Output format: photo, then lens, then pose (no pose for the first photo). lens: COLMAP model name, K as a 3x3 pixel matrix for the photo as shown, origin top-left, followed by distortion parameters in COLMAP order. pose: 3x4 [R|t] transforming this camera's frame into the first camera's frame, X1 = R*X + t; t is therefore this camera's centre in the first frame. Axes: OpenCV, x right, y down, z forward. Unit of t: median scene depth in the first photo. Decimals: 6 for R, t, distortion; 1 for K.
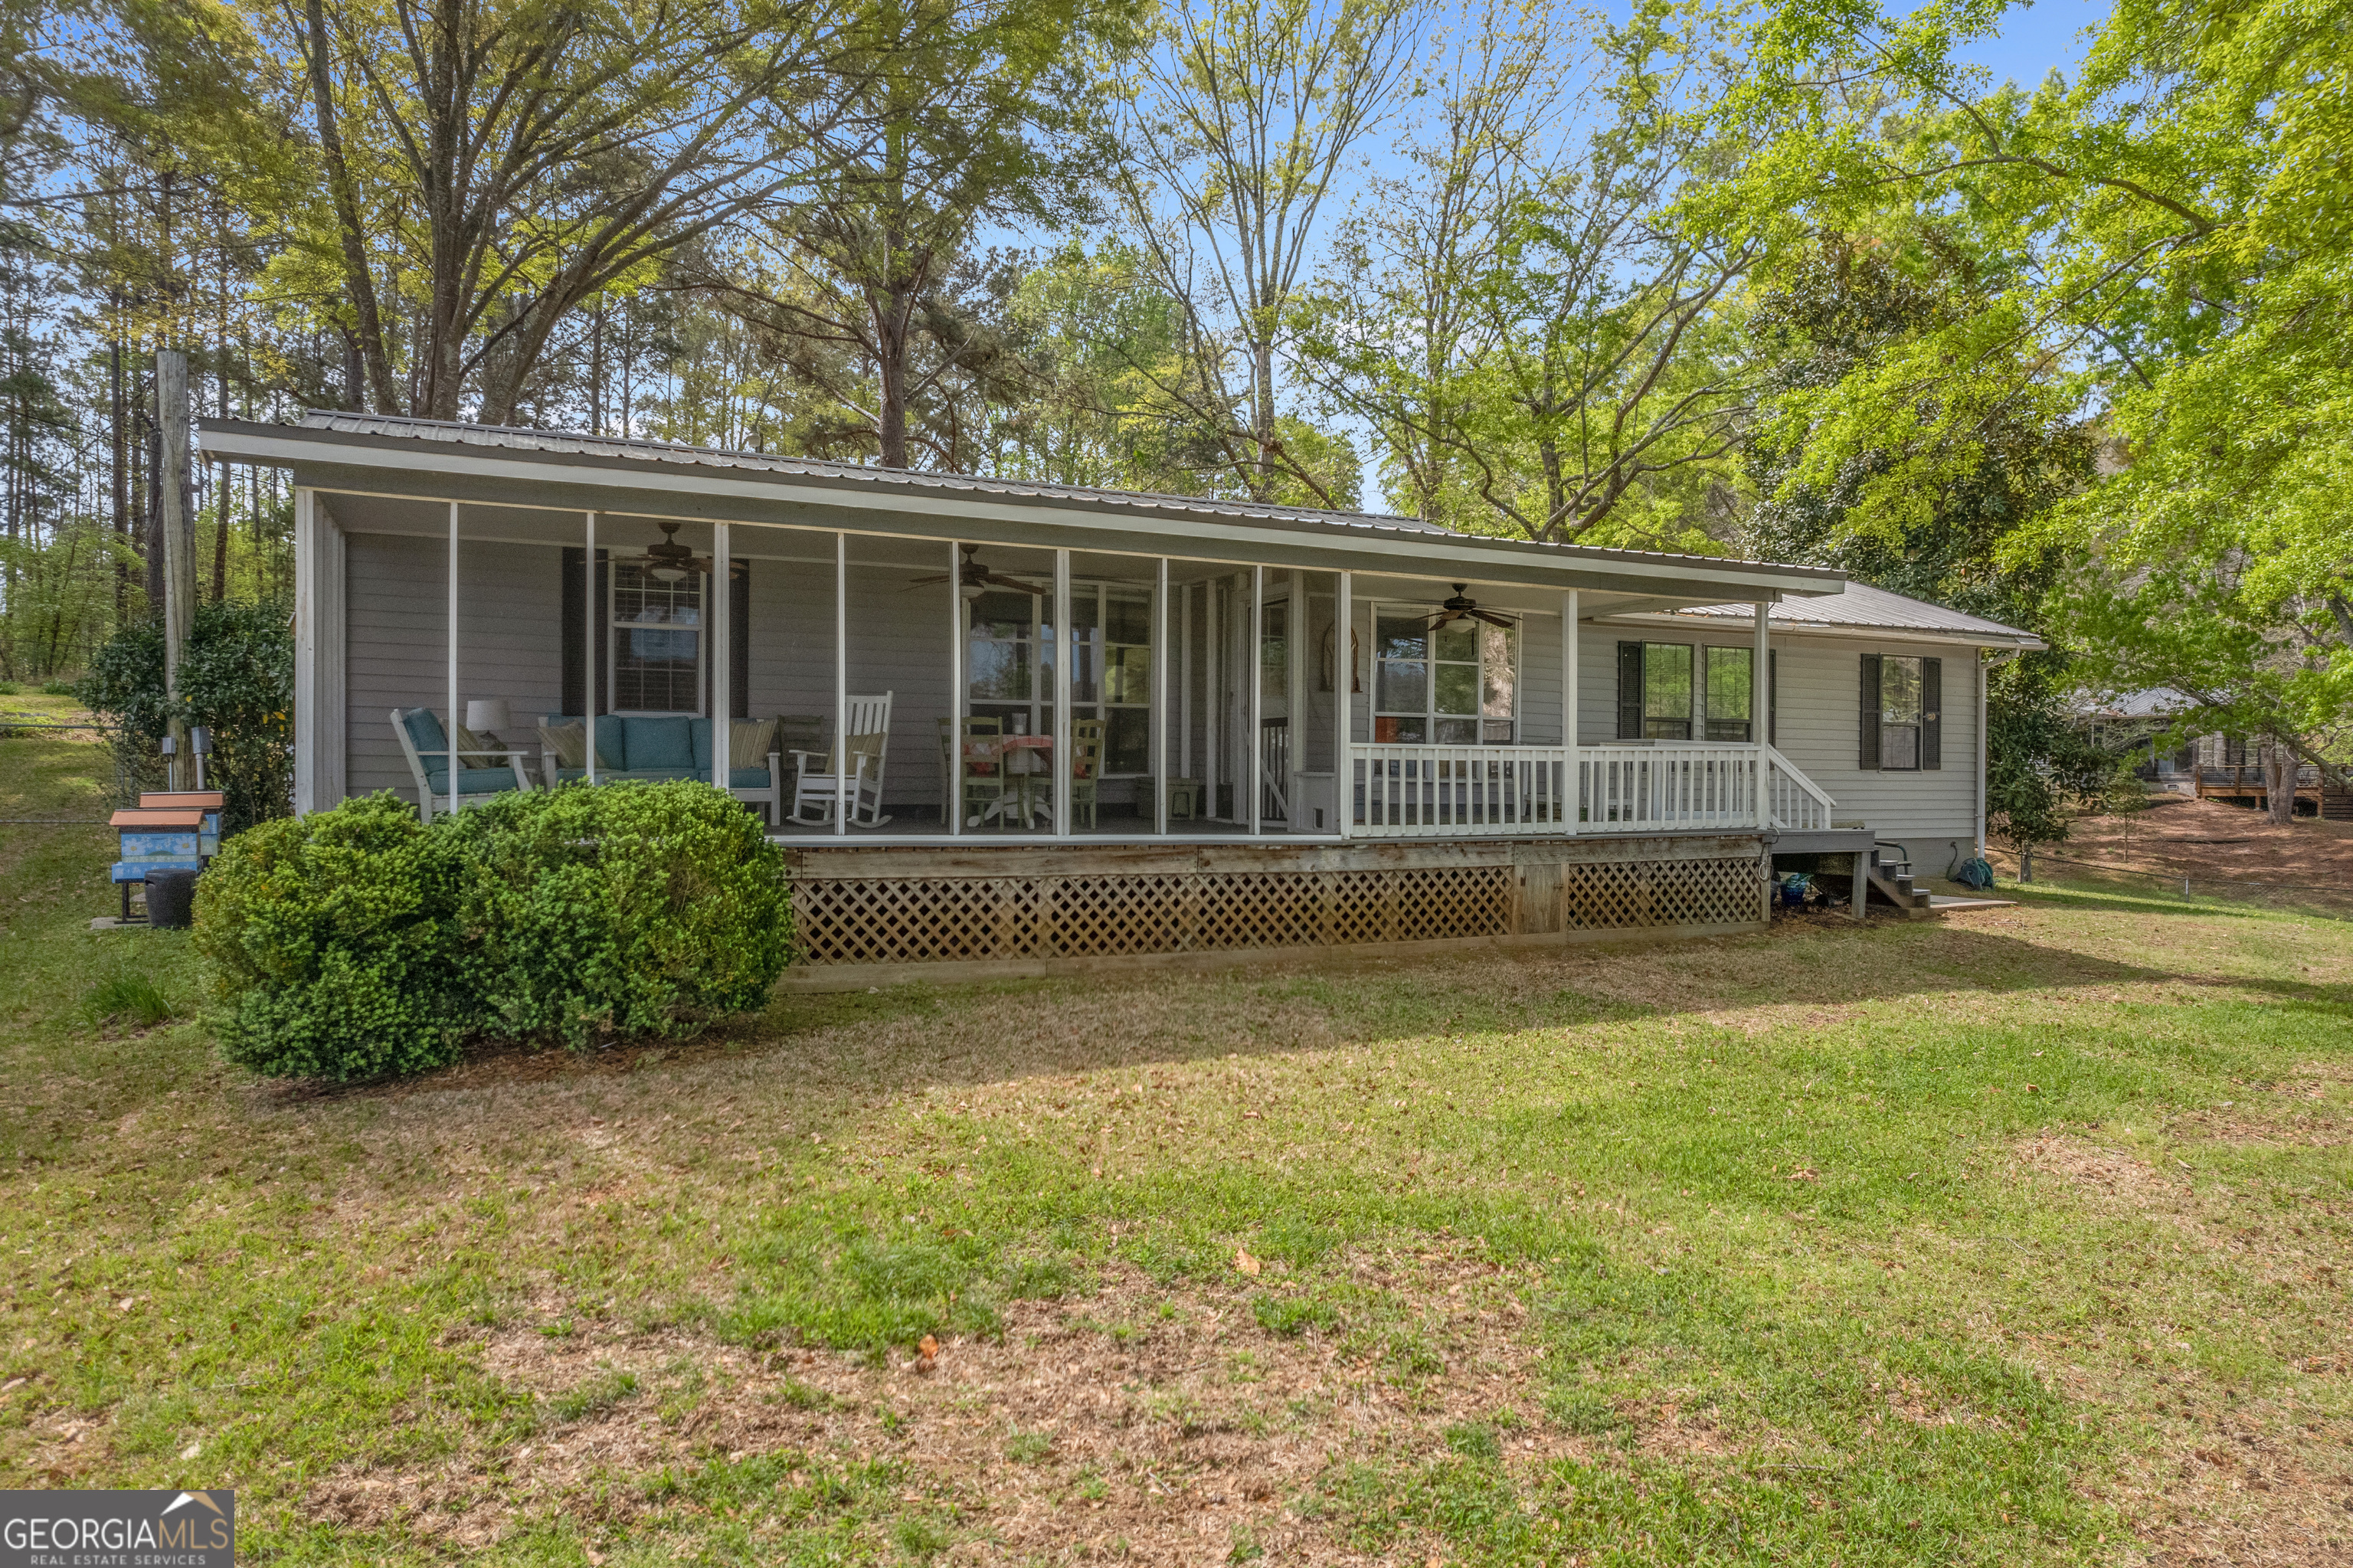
lens RADIAL K [[1517.5, 0, 1156.9], [0, 1517.5, 783.6], [0, 0, 1]] dist [-0.065657, 0.055117]
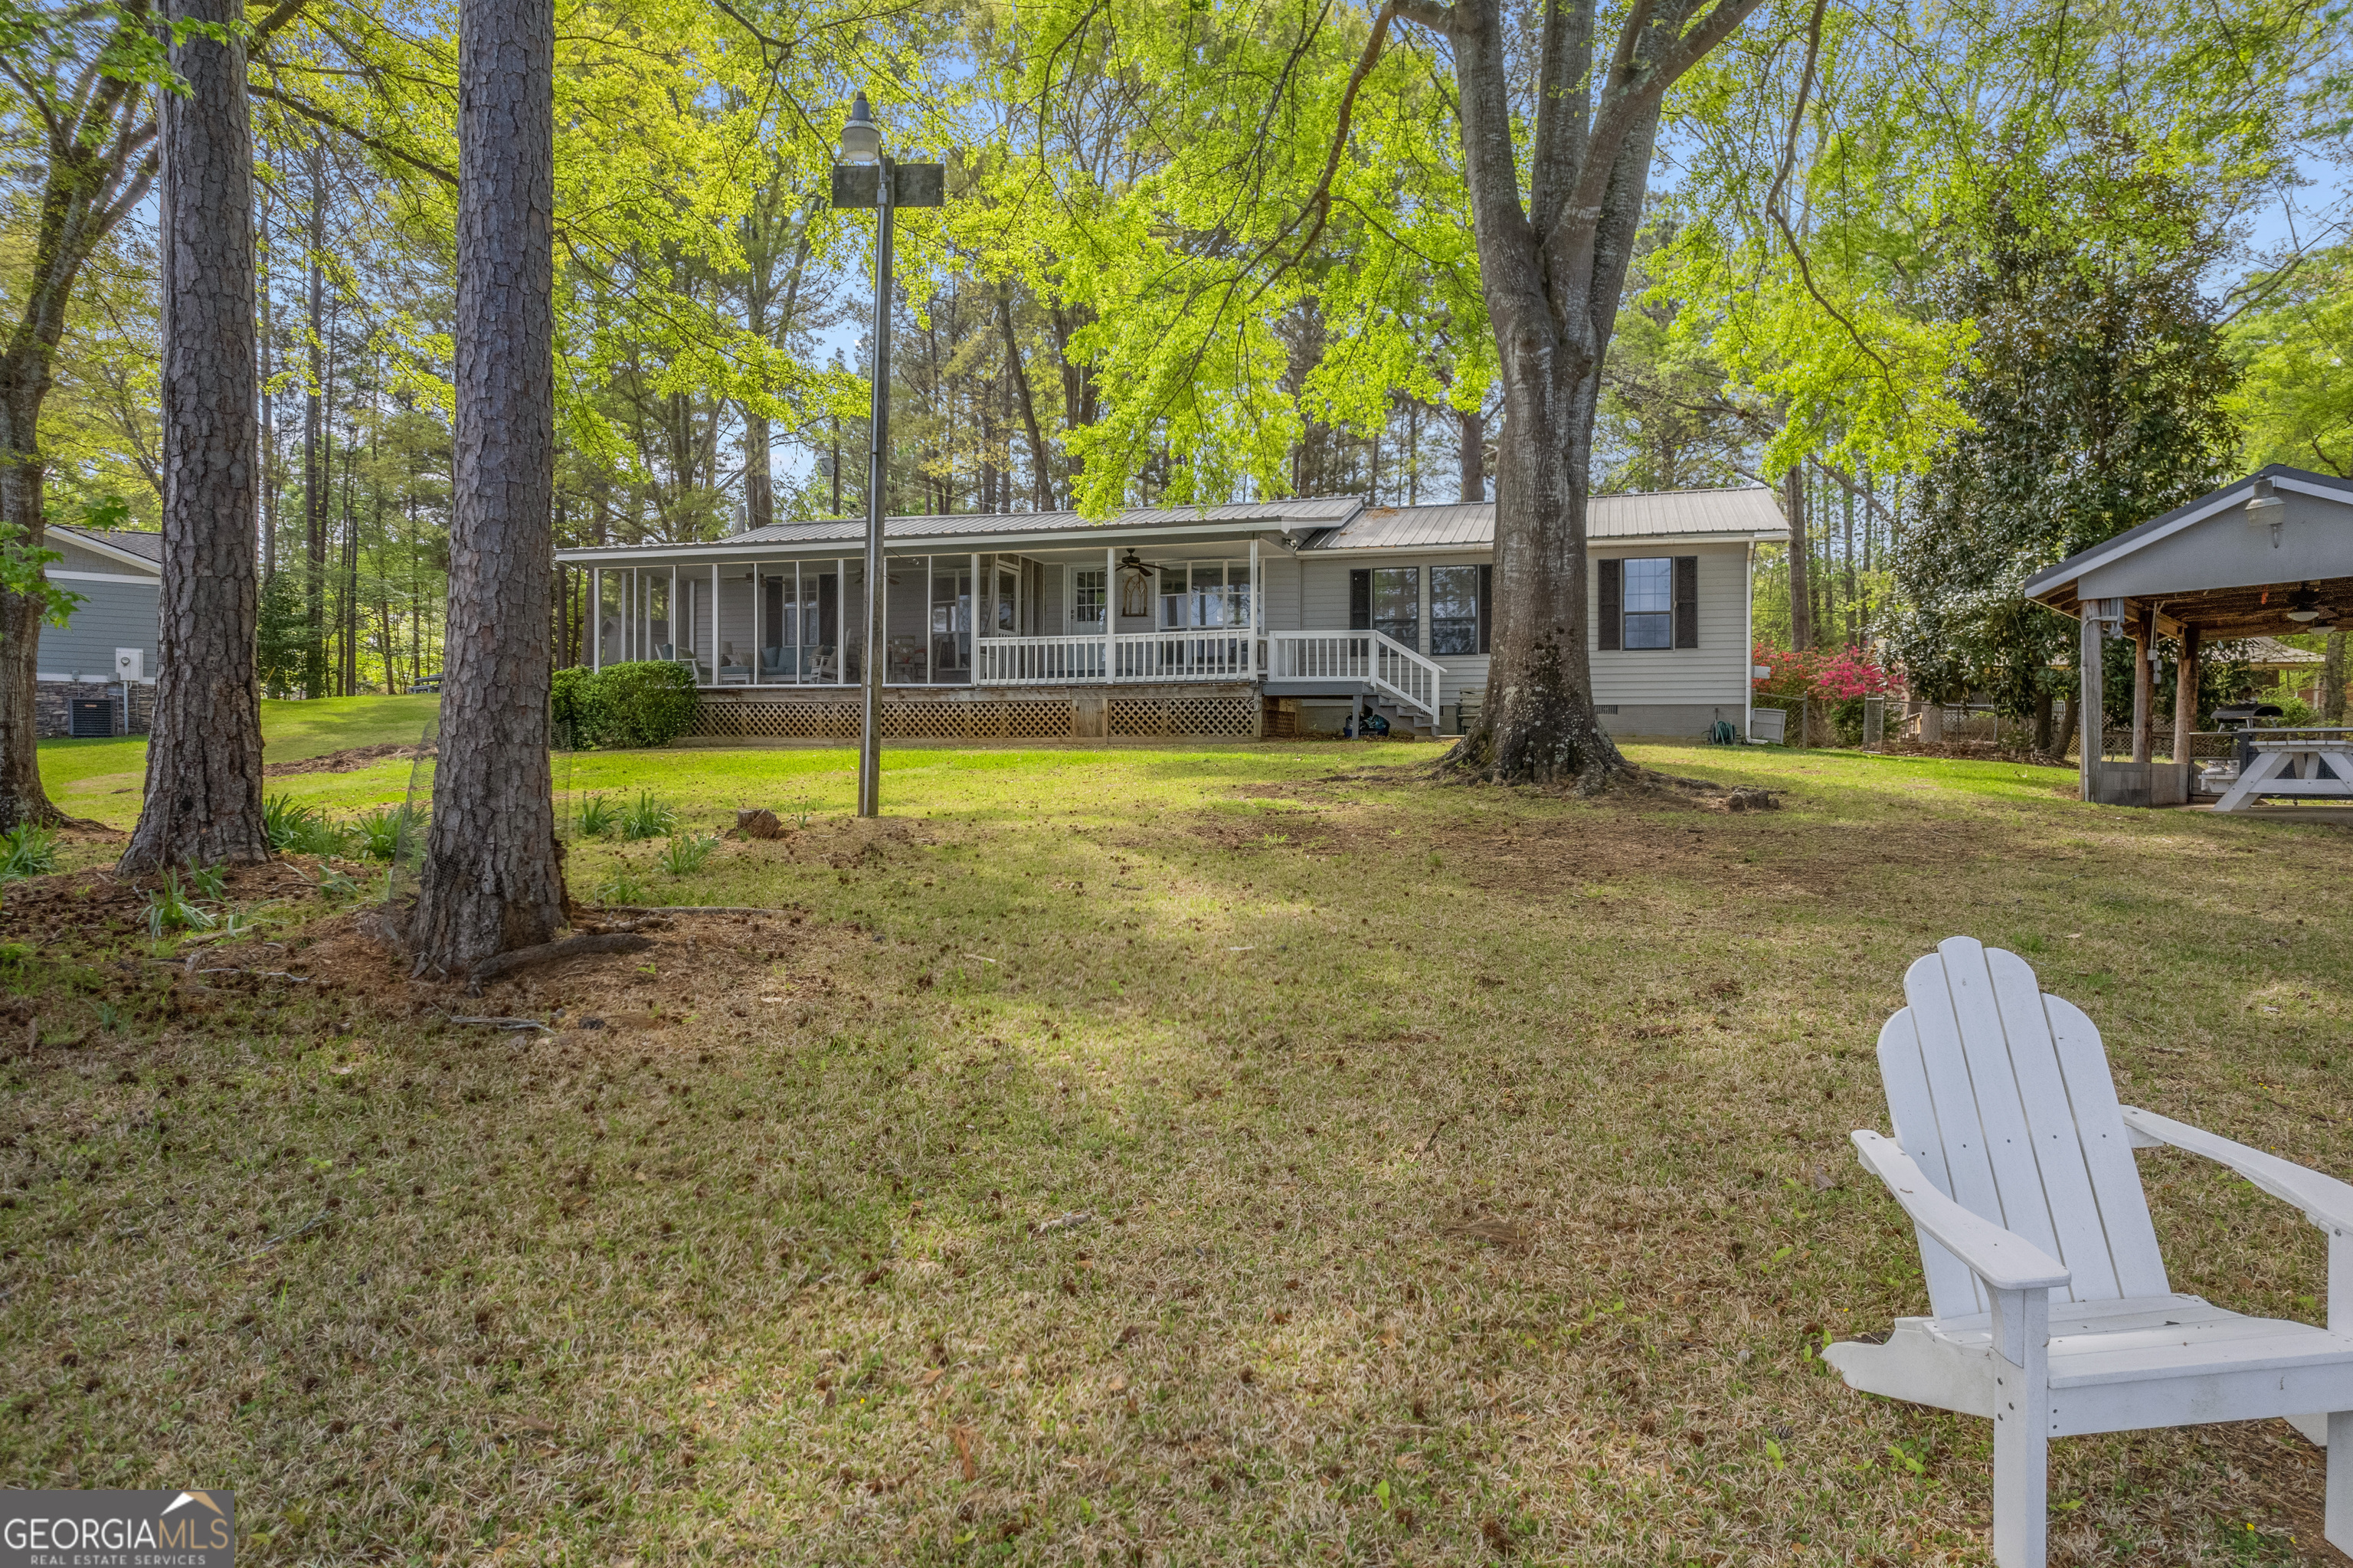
lens RADIAL K [[1517.5, 0, 1181.9], [0, 1517.5, 801.5], [0, 0, 1]] dist [-0.065657, 0.055117]
pose [[0.729051, 0.009377, -0.684395, 1.887698], [-0.001089, 0.999921, 0.012541, 0.181992], [0.684458, -0.008398, 0.729004, -0.323974]]
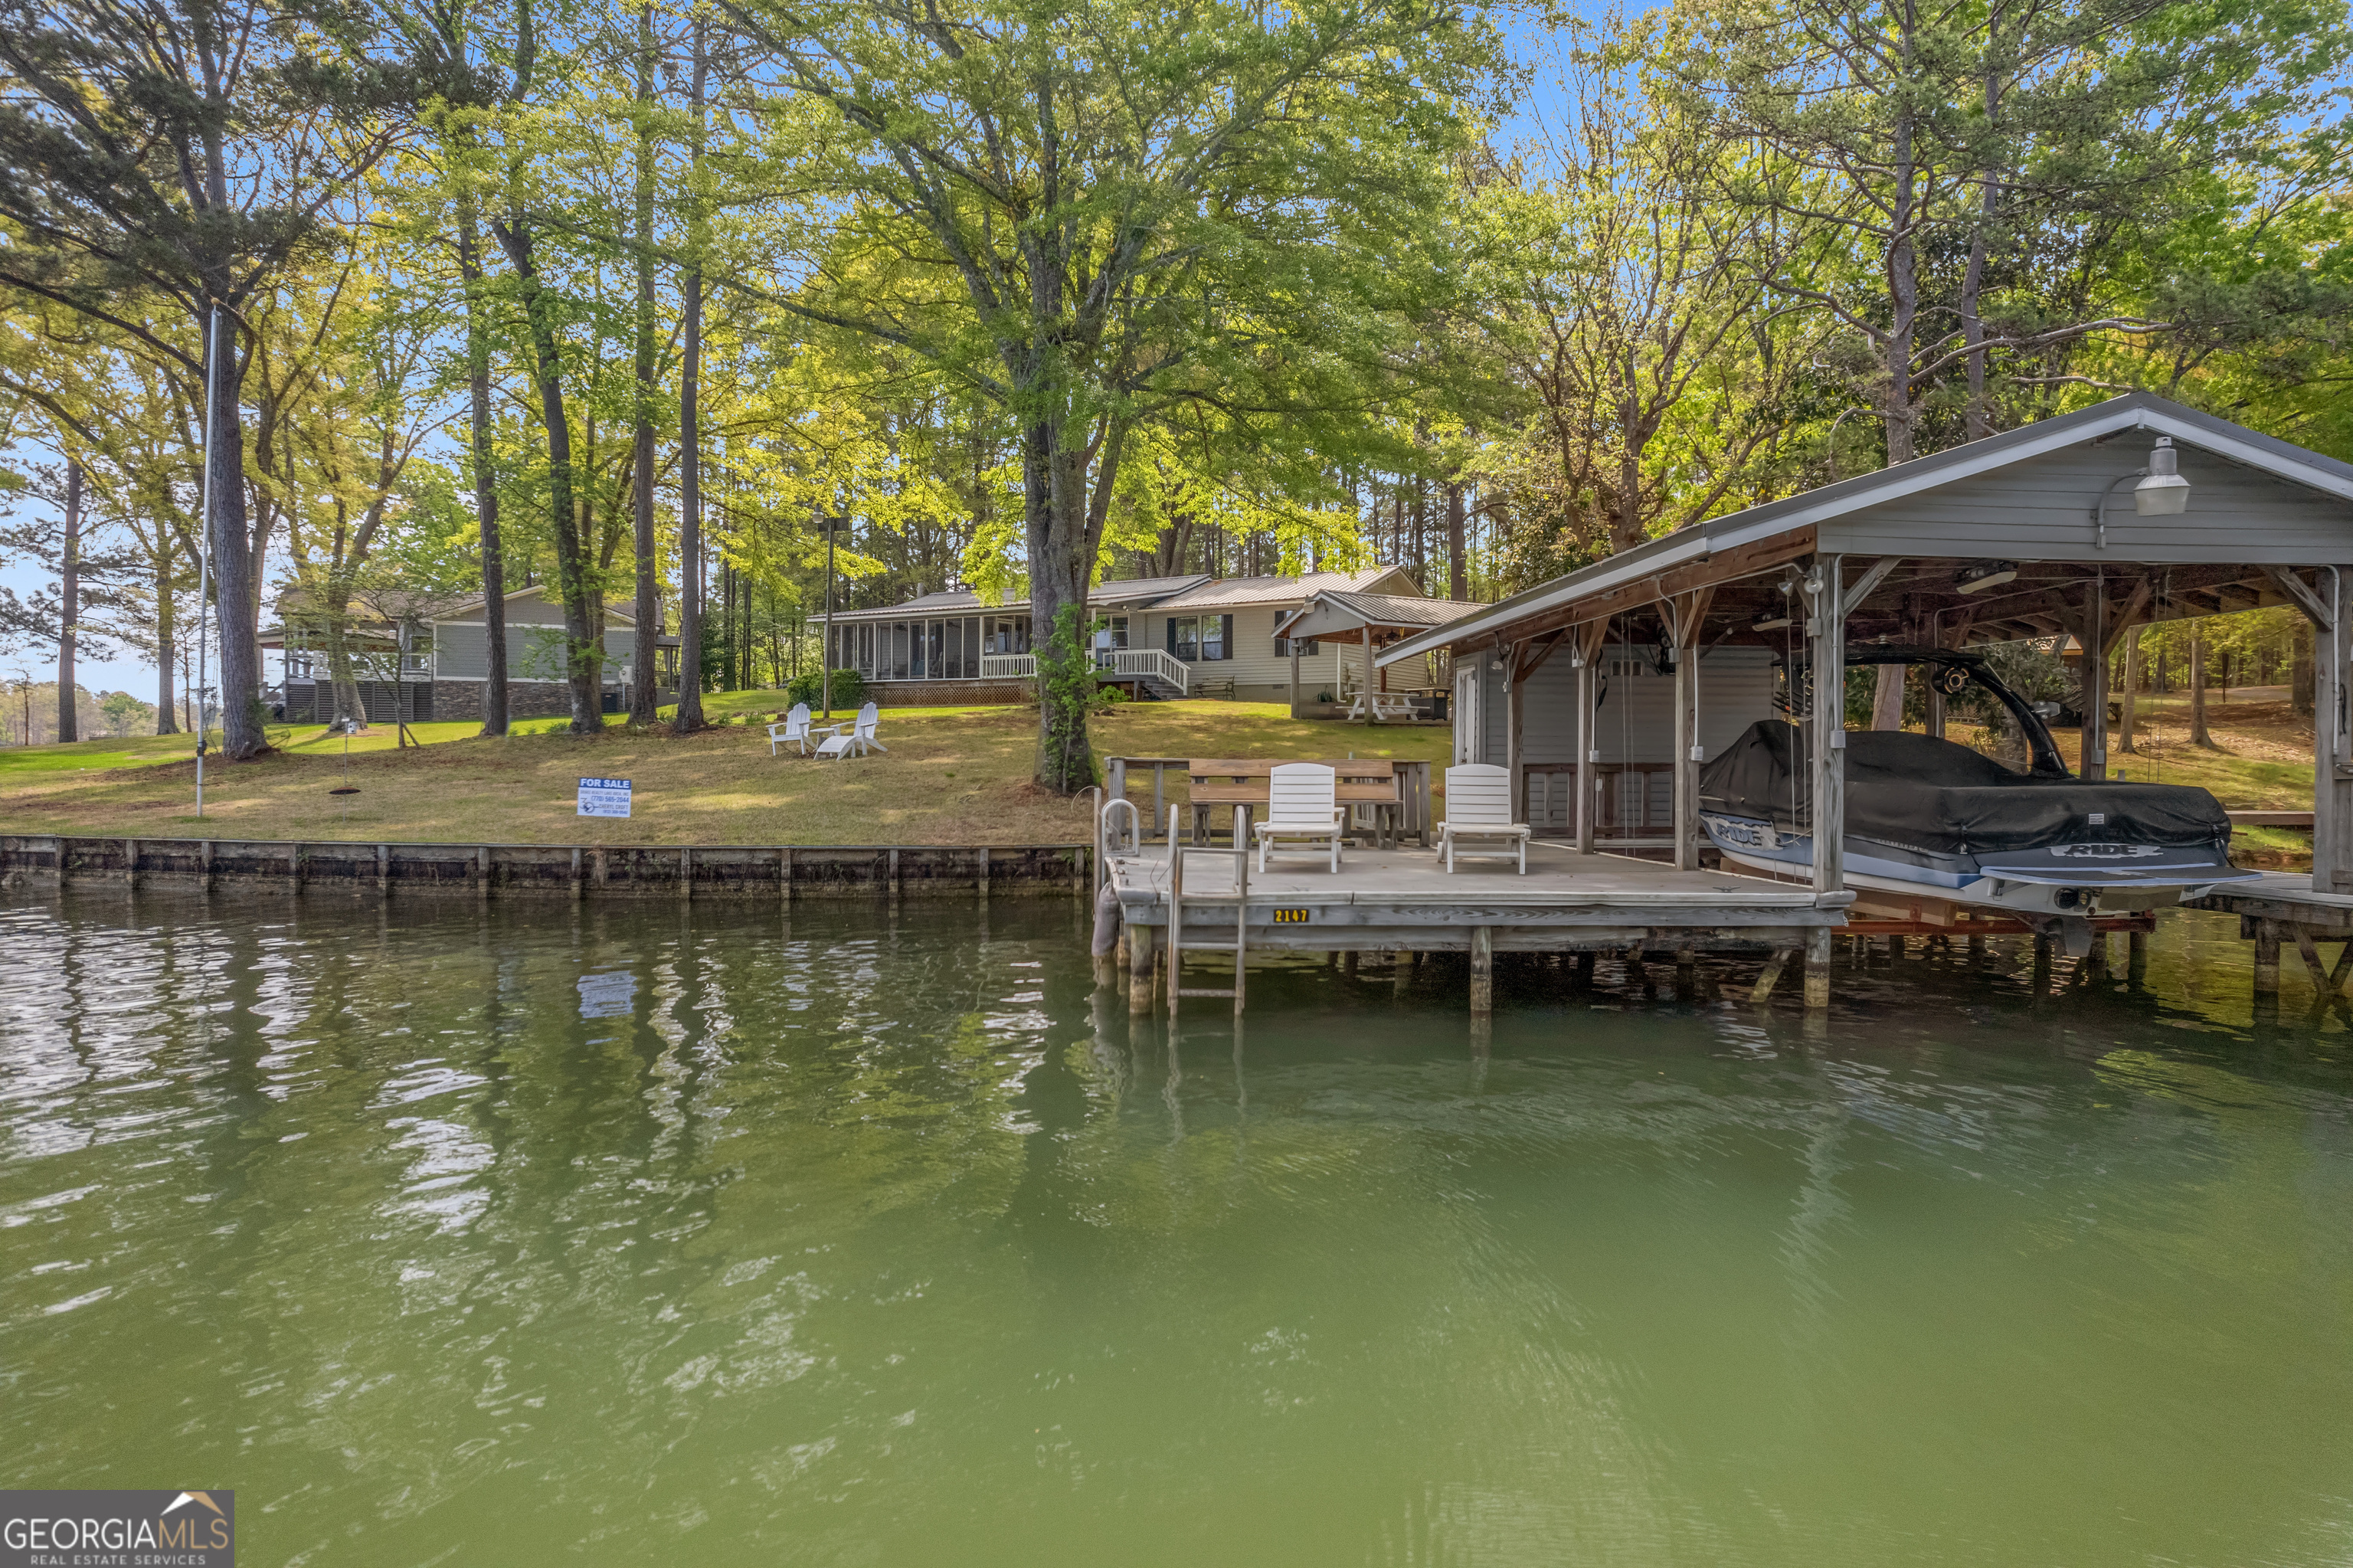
lens RADIAL K [[1517.5, 0, 1179.6], [0, 1517.5, 793.0], [0, 0, 1]] dist [-0.065657, 0.055117]
pose [[0.529934, 0.010814, -0.847970, 4.444701], [-0.005883, 0.999942, 0.009076, 0.346086], [0.848018, 0.000179, 0.529967, -0.866499]]
